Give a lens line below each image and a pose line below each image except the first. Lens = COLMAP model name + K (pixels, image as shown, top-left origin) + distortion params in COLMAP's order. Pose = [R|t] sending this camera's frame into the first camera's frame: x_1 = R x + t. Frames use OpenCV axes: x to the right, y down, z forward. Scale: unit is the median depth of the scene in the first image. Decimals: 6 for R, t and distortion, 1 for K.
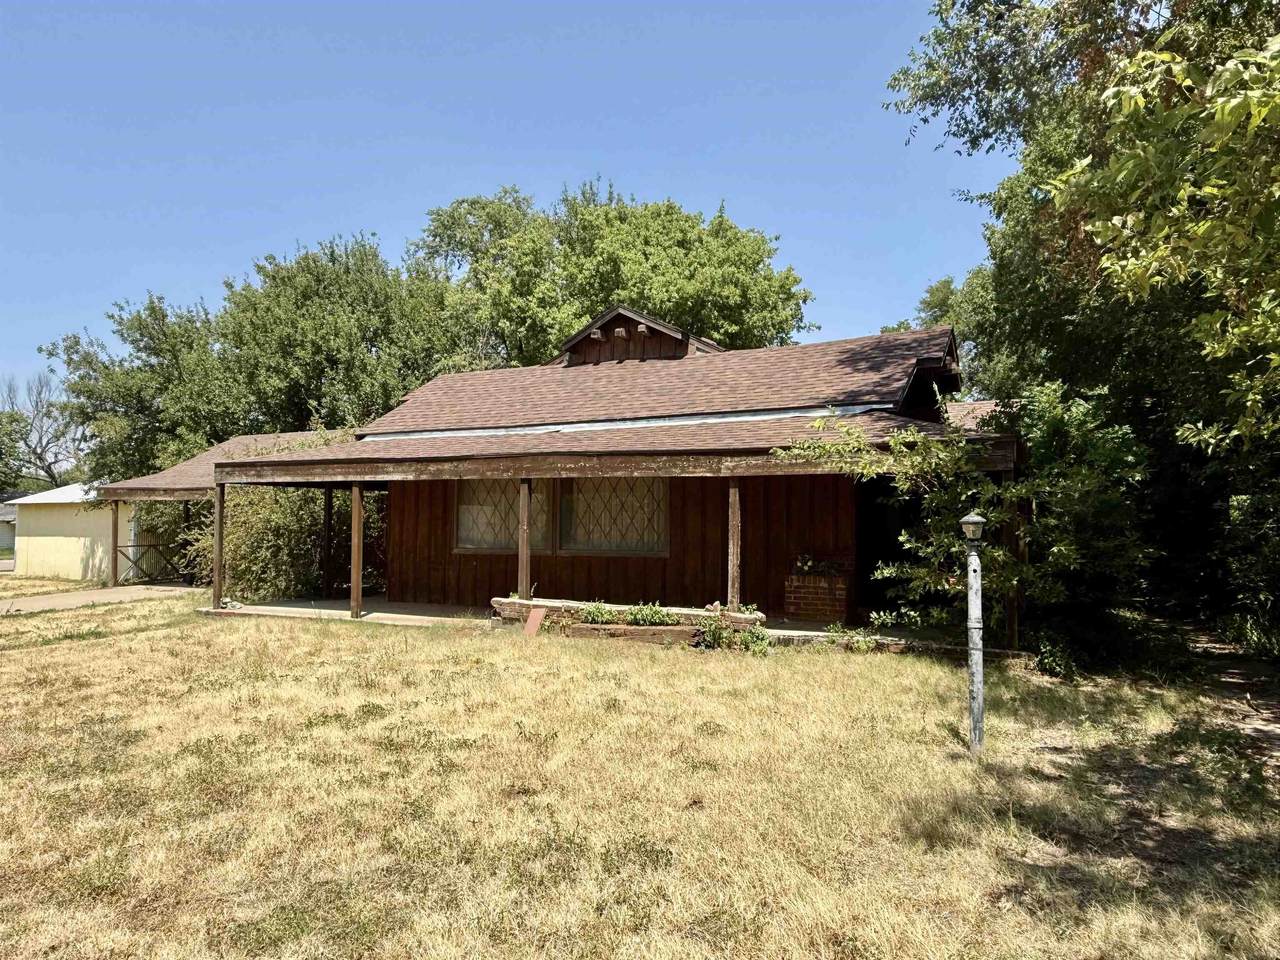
lens RADIAL K [[863.0, 0, 640.0], [0, 863.0, 480.0], [0, 0, 1]] dist [-0.000165, -0.000039]
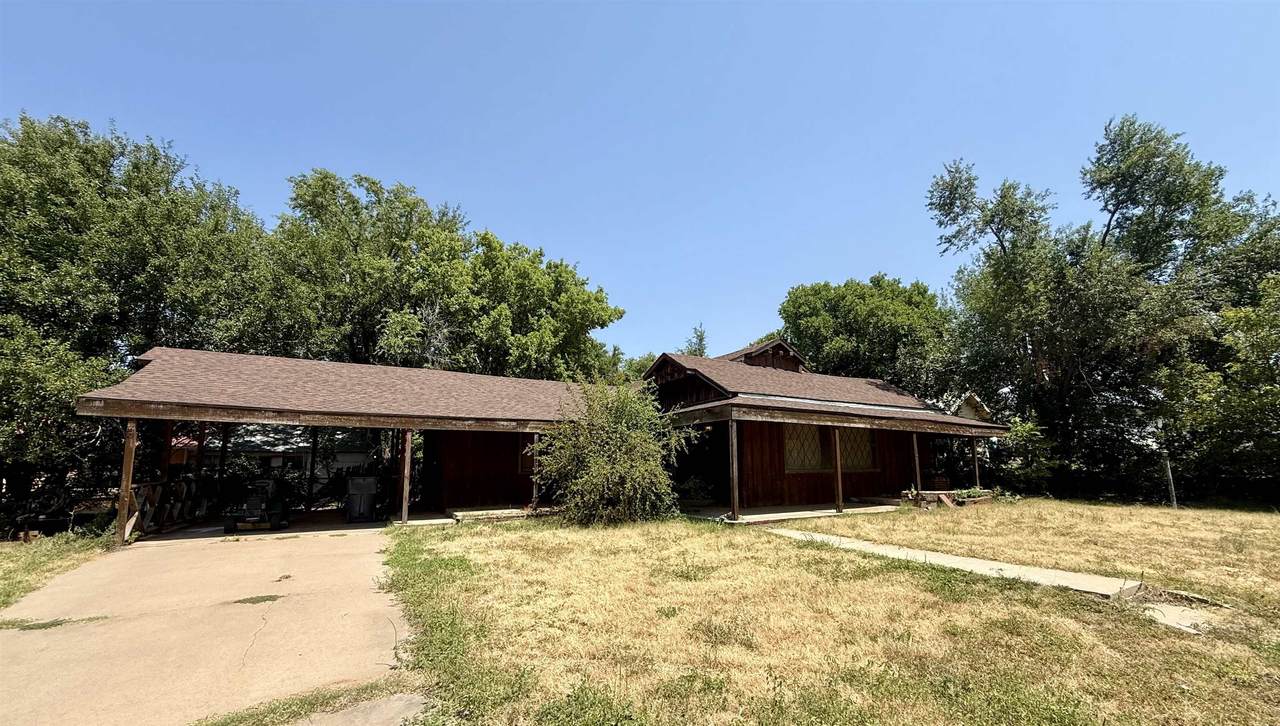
lens RADIAL K [[518.2, 0, 640.0], [0, 518.2, 363.0], [0, 0, 1]] dist [0.000382, 0.000031]
pose [[0.518371, 0.160287, 0.840000, -1.357577], [-0.042847, 0.985911, -0.161688, 0.057809], [-0.854082, 0.047823, 0.517935, 0.805458]]
